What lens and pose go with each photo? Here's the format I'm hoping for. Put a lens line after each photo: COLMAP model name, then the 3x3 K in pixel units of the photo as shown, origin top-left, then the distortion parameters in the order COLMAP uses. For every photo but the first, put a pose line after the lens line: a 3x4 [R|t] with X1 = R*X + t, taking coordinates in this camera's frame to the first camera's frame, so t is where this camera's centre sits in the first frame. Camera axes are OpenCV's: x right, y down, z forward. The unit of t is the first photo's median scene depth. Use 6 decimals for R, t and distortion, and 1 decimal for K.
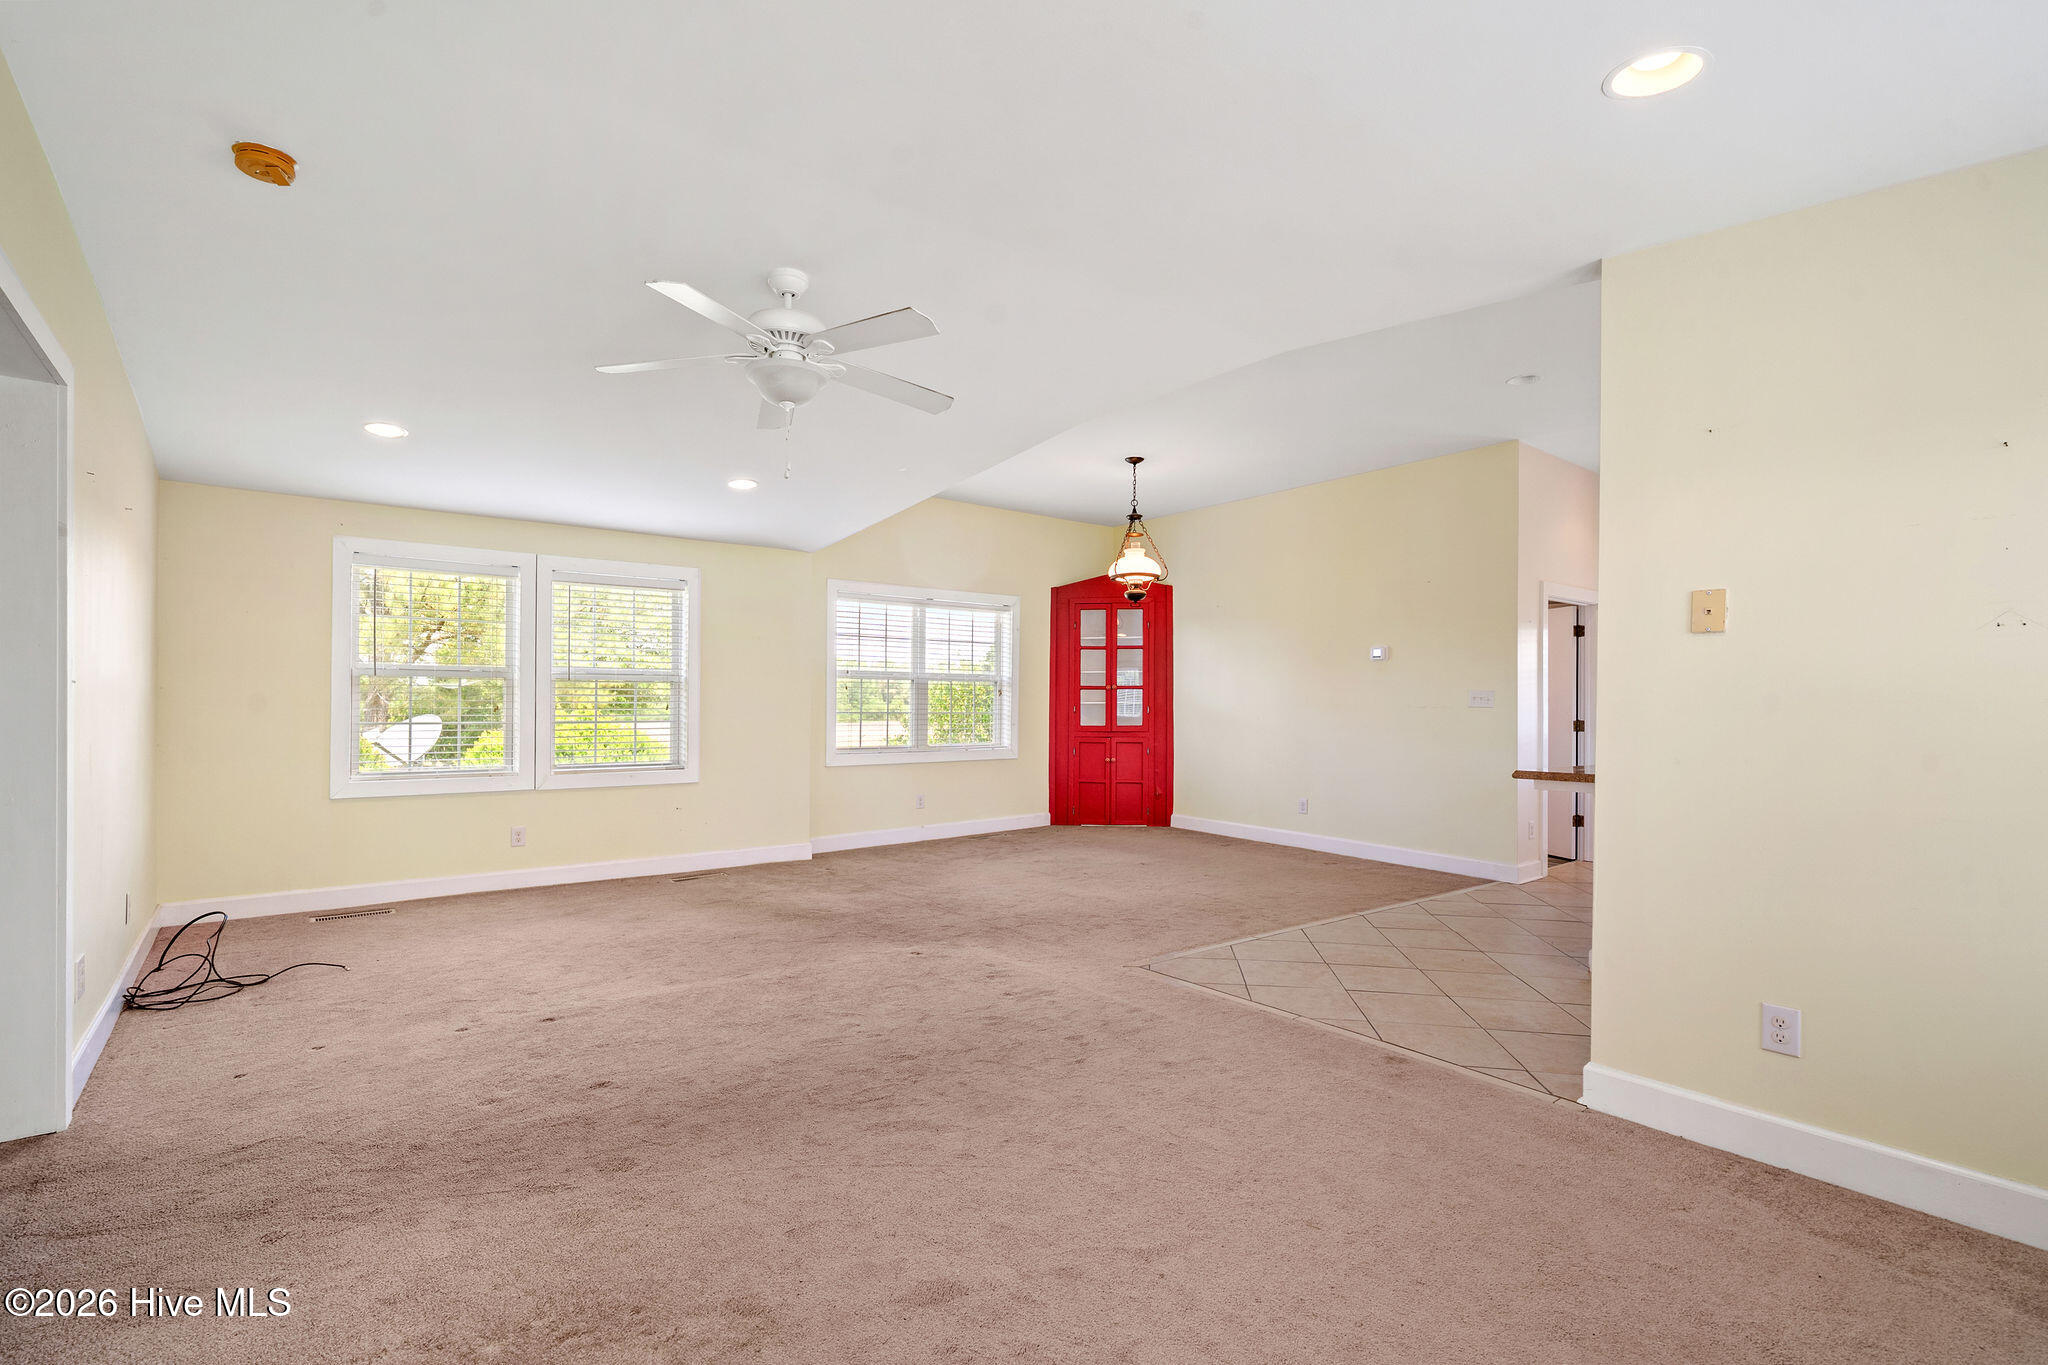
lens RADIAL K [[948.8, 0, 1015.4], [0, 948.8, 696.7], [0, 0, 1]] dist [0.001954, 0.000088]
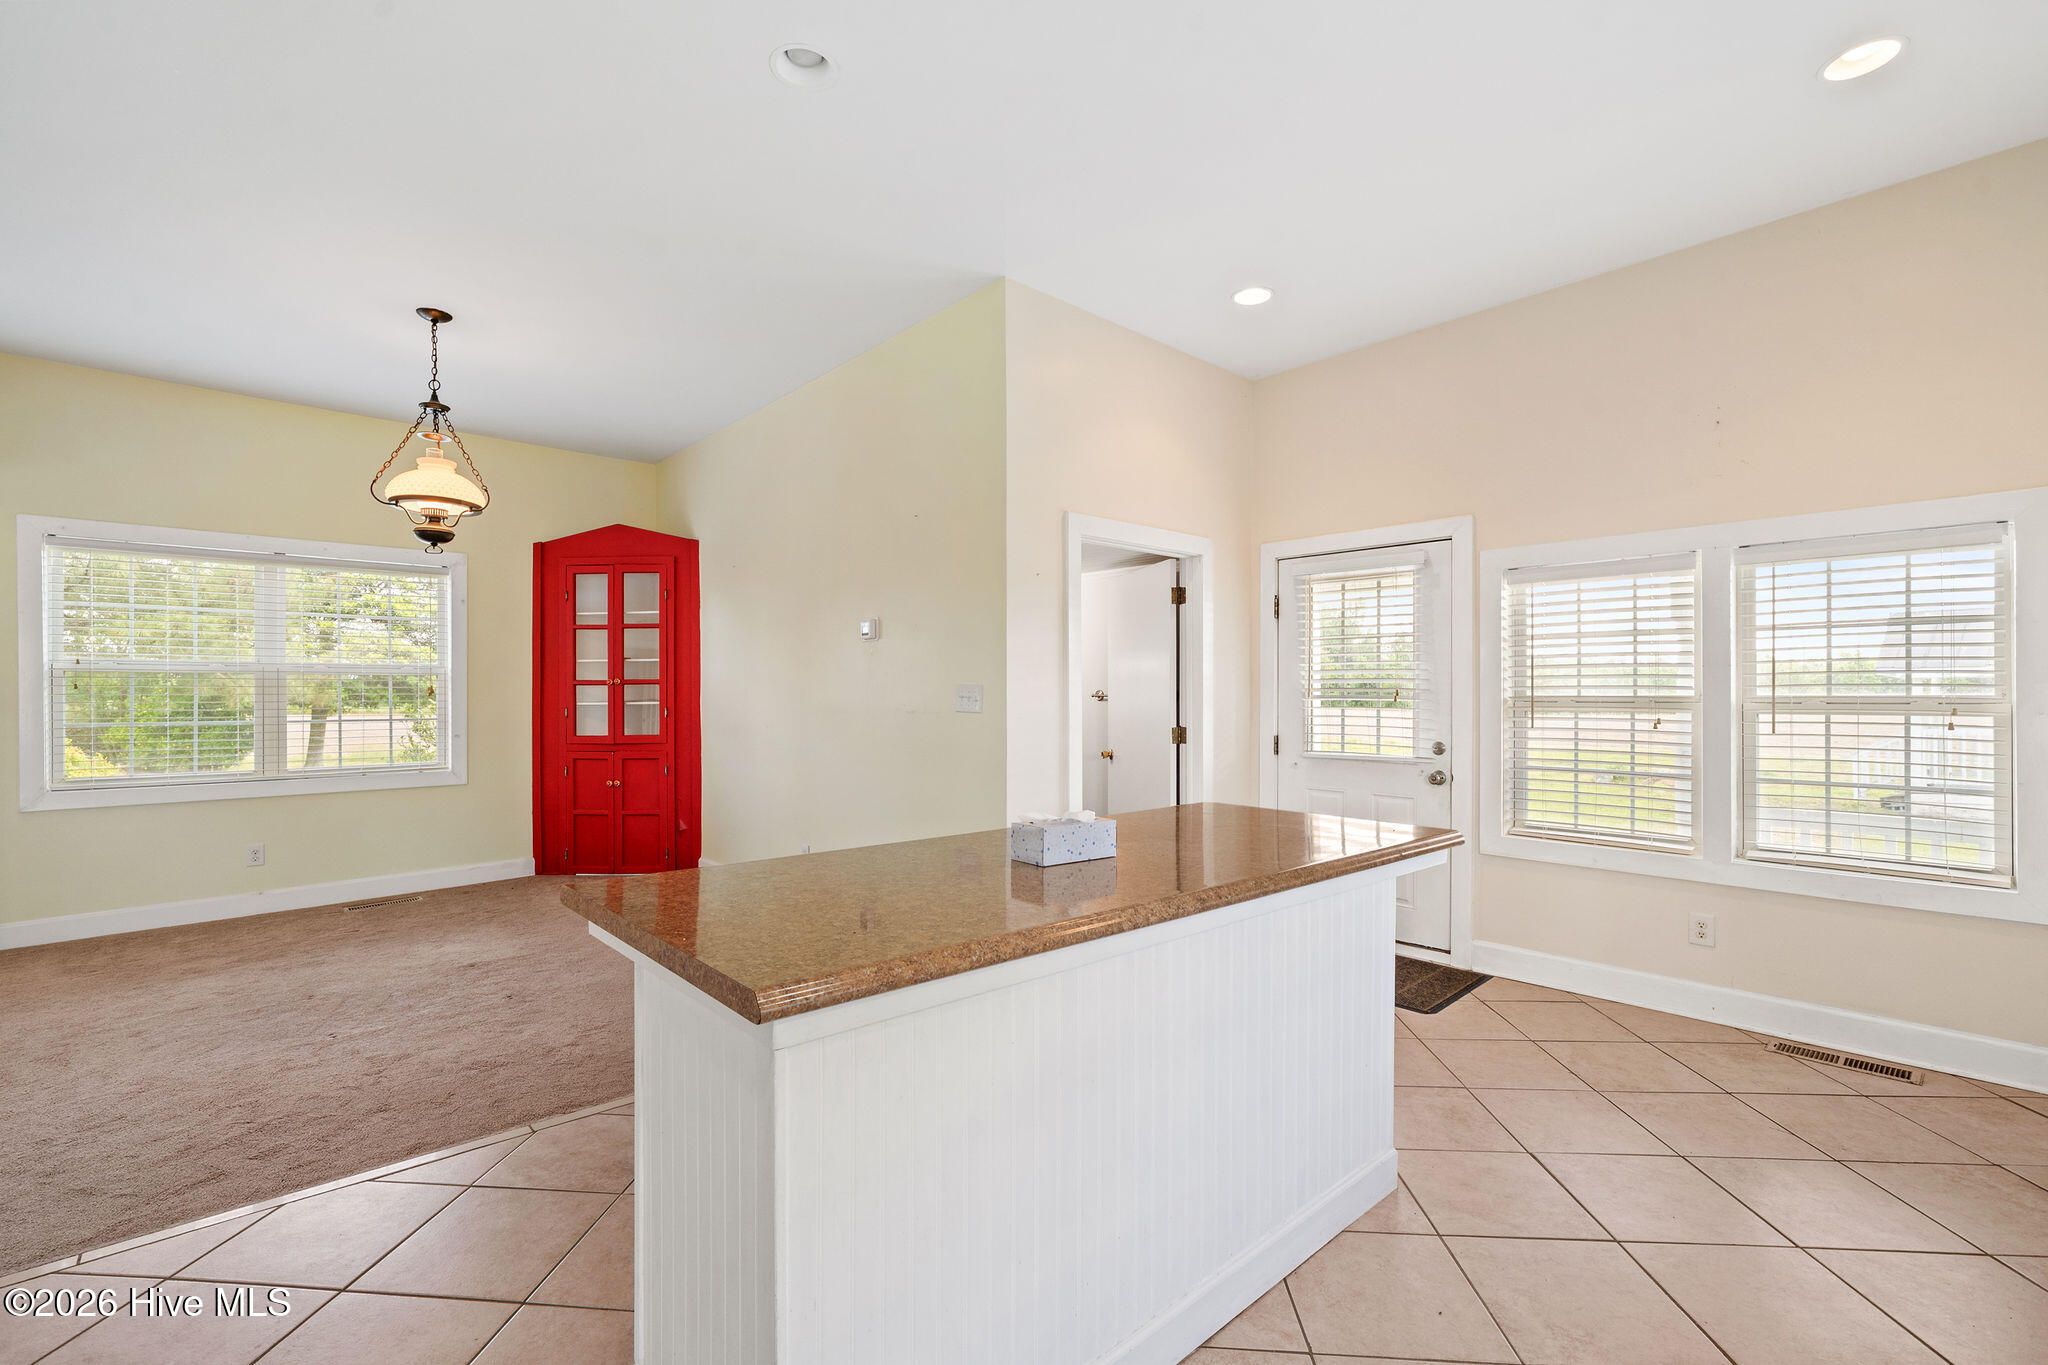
lens RADIAL K [[890.0, 0, 1022.8], [0, 890.0, 698.9], [0, 0, 1]] dist [0.000684, 0.000026]
pose [[0.997400, -0.008061, 0.071607, 0.361951], [0.007194, 0.999898, 0.012354, -0.003475], [-0.071700, -0.011807, 0.997356, 0.308412]]
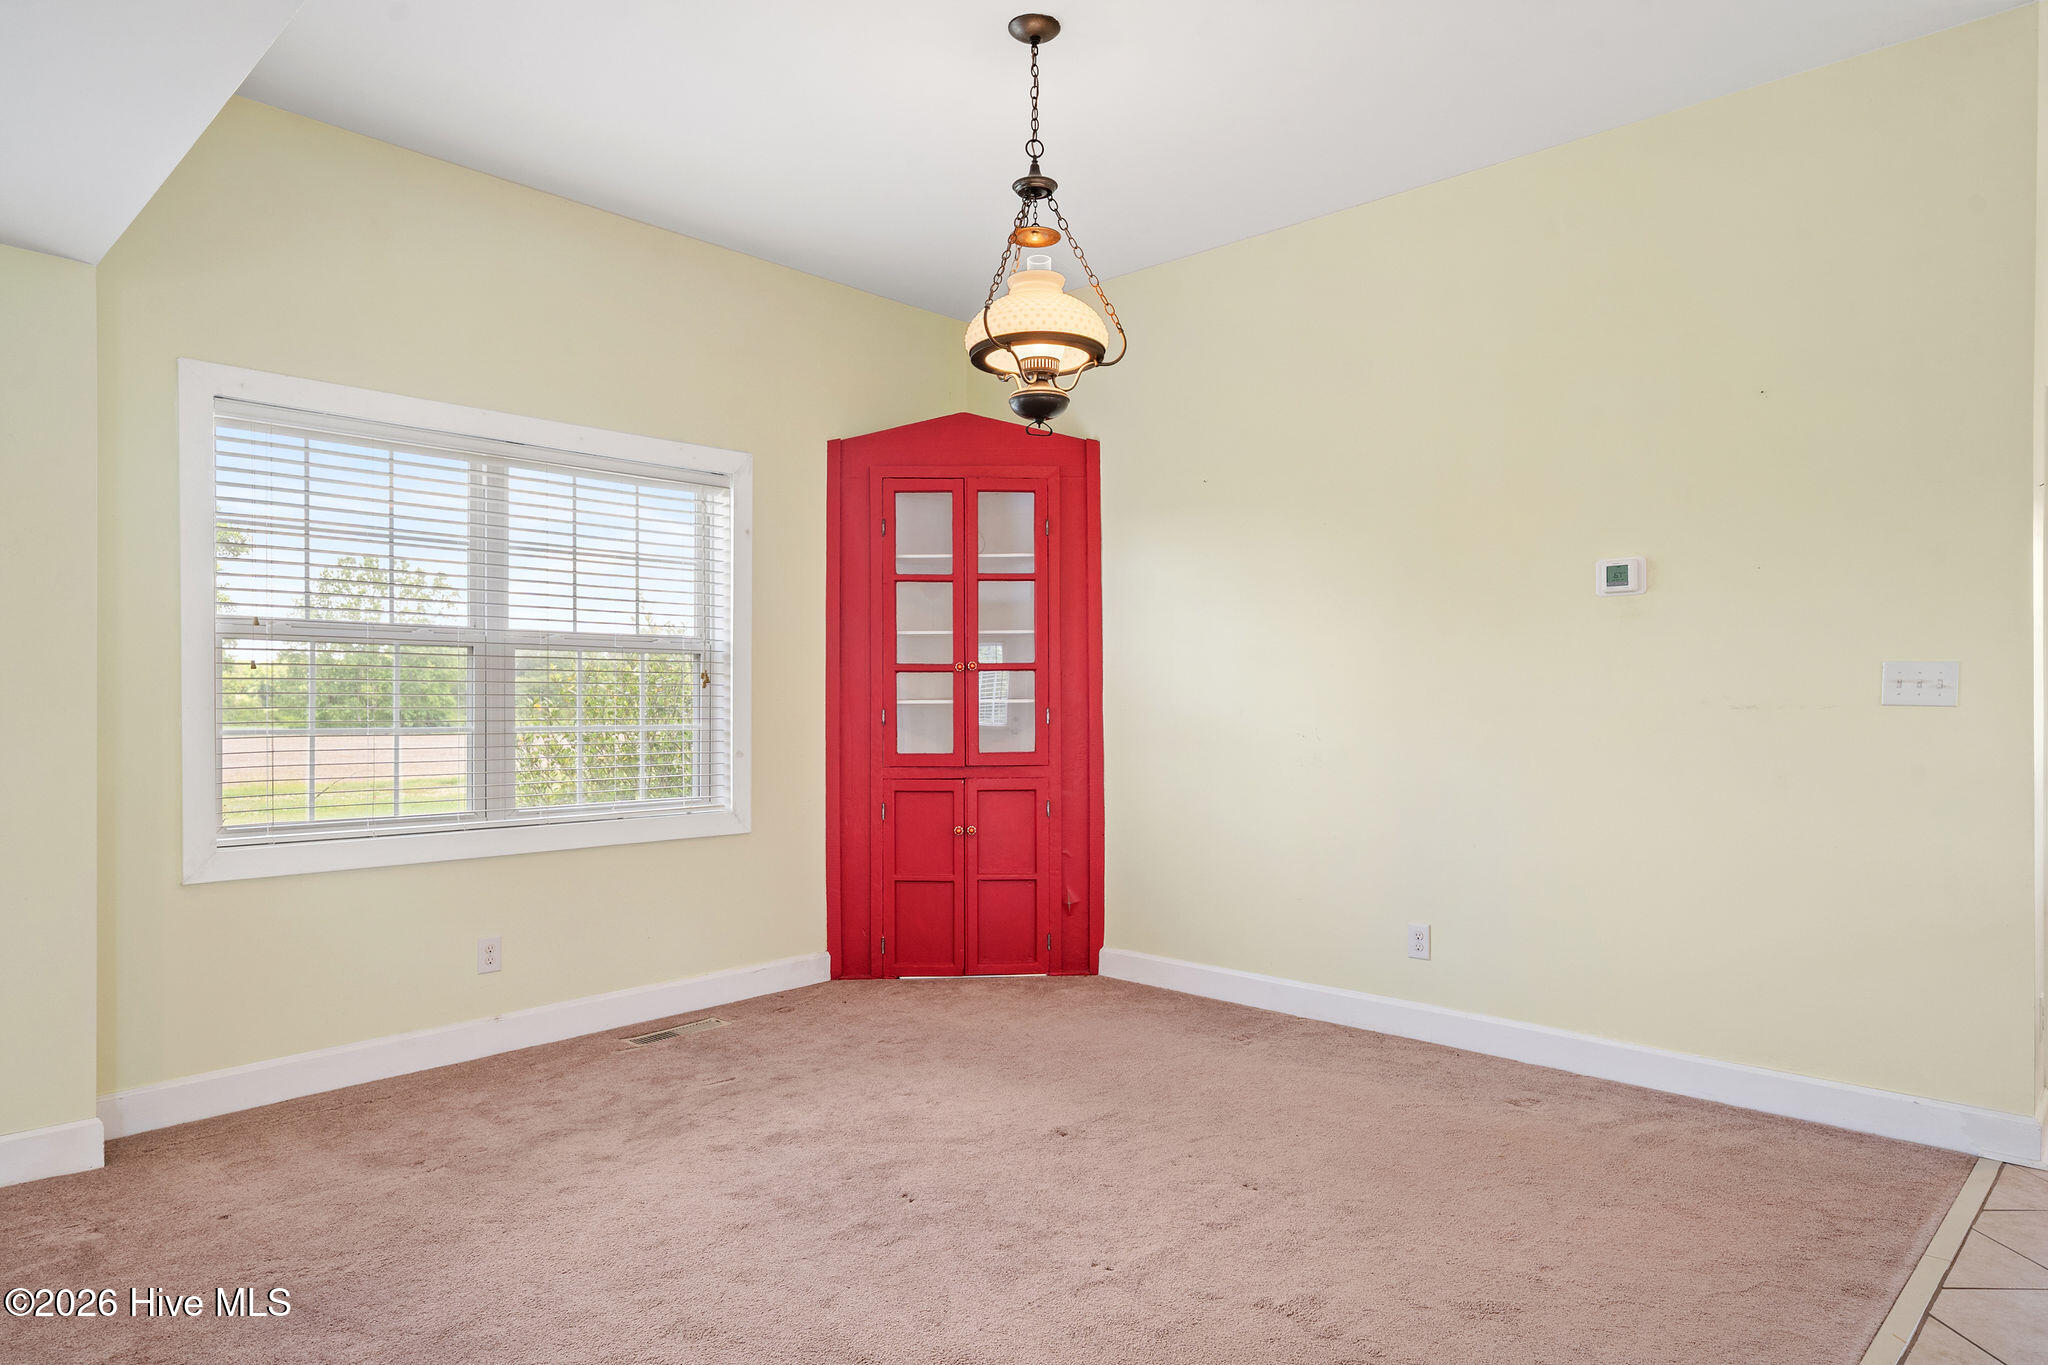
lens RADIAL K [[1286.1, 0, 1025.6], [0, 1286.1, 715.4], [0, 0, 1]] dist [0.003375, 0.000693]
pose [[0.987295, -0.008888, 0.158647, 0.032834], [0.006762, 0.999880, 0.013932, 0.004490], [-0.158752, -0.012683, 0.987237, 0.401598]]
